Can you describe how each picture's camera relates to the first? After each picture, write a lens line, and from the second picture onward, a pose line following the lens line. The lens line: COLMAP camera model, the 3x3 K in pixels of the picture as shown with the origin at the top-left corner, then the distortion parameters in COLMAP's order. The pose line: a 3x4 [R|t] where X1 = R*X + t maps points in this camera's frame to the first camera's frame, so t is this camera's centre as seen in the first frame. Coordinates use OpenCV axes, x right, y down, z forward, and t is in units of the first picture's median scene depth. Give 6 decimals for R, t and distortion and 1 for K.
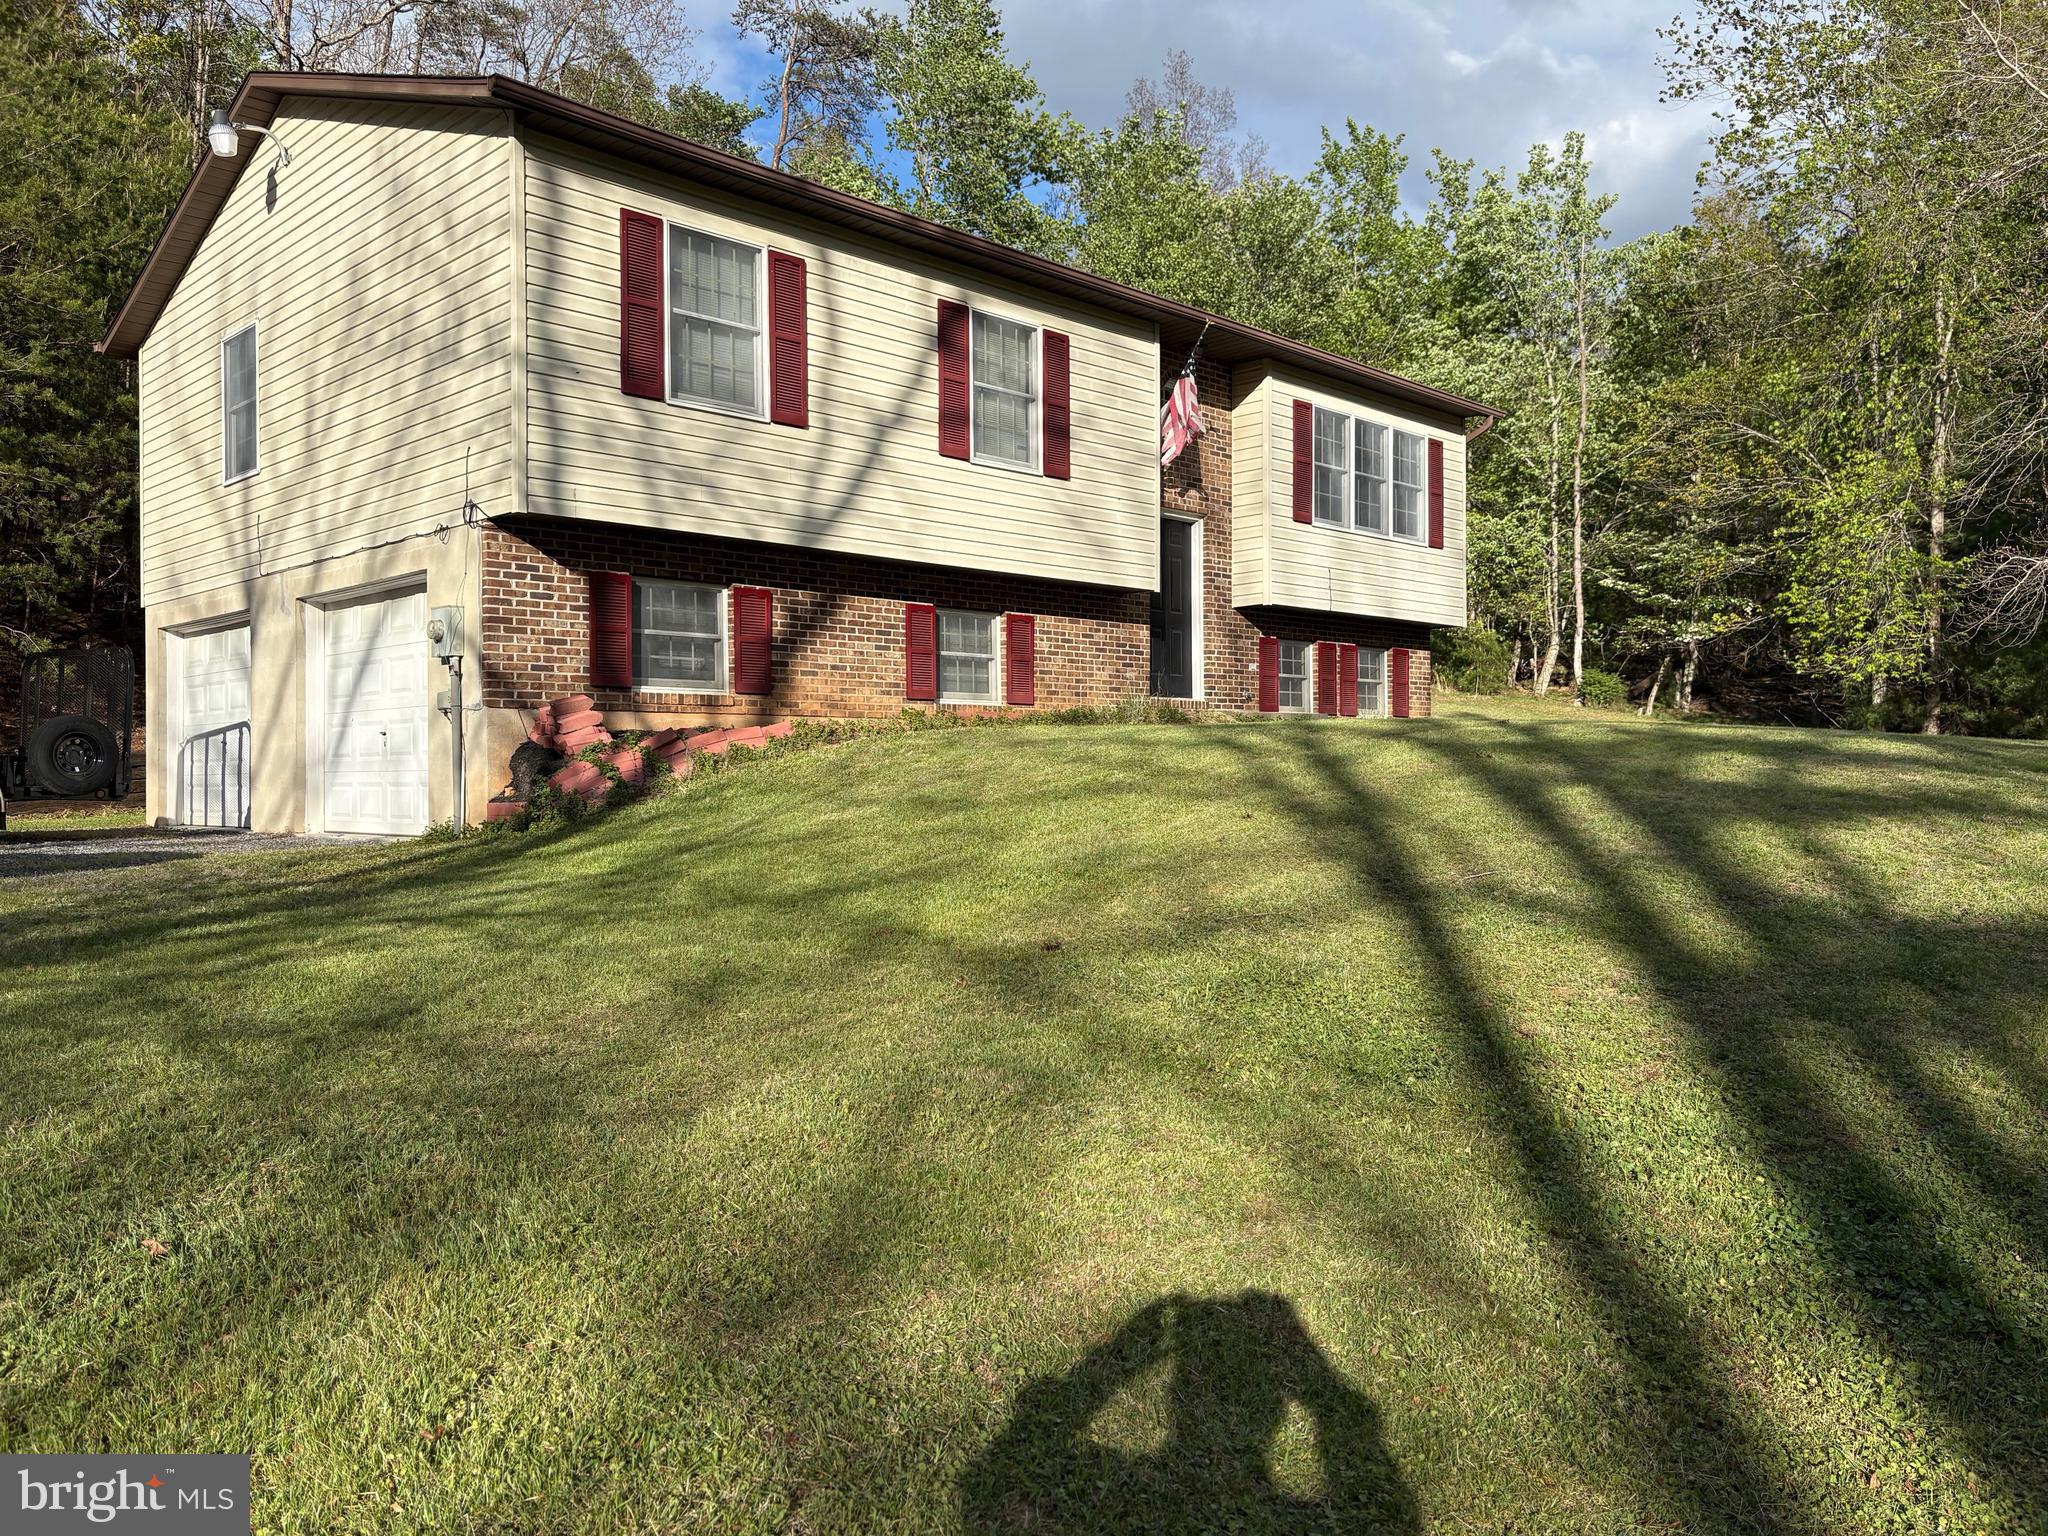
lens RADIAL K [[1563.0, 0, 1024.0], [0, 1563.0, 768.0], [0, 0, 1]] dist [0.097374, -0.127012]
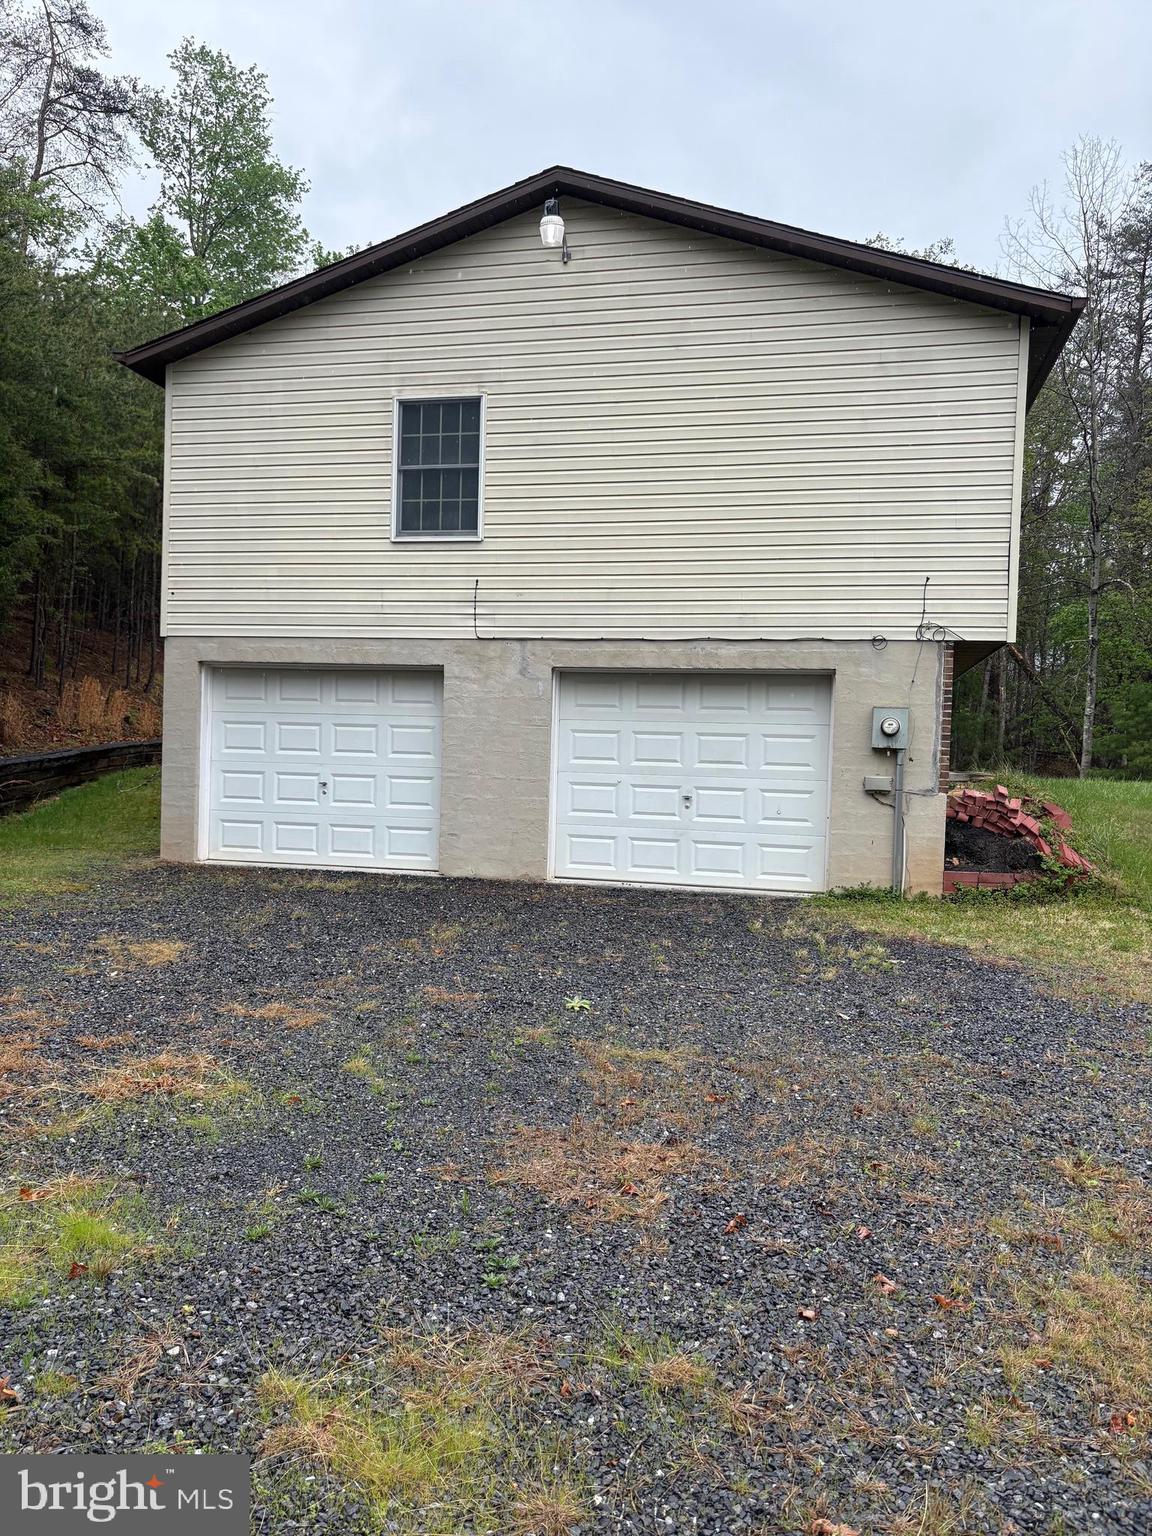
lens RADIAL K [[1172.2, 0, 539.8], [0, 1172.2, 785.3], [0, 0, 1]] dist [0.097374, -0.127012]
pose [[0.856002, 0.013701, 0.516791, -0.904170], [-0.039361, 0.998474, 0.038727, -0.056759], [-0.515472, -0.053492, 0.855235, 0.307398]]
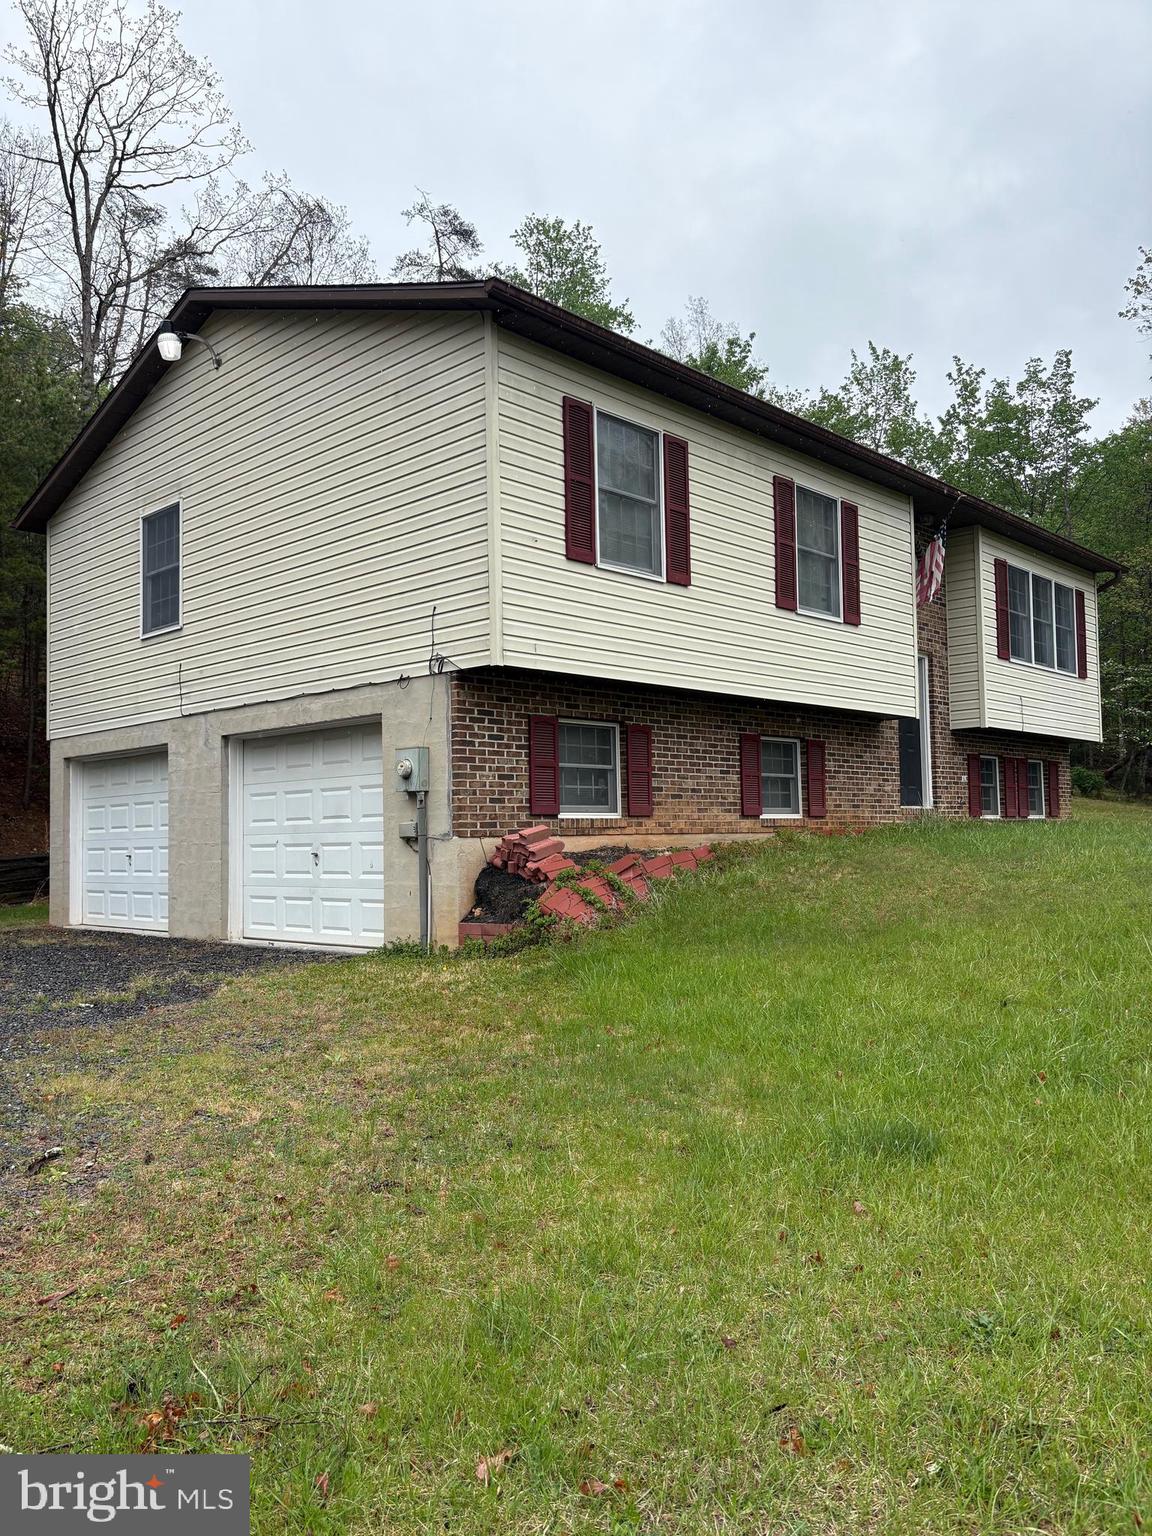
lens RADIAL K [[1172.2, 0, 539.8], [0, 1172.2, 785.3], [0, 0, 1]] dist [0.097374, -0.127012]
pose [[0.999863, -0.009927, 0.013218, -0.242210], [0.010441, 0.999167, -0.039455, -0.034637], [-0.012815, 0.039588, 0.999134, 0.133546]]
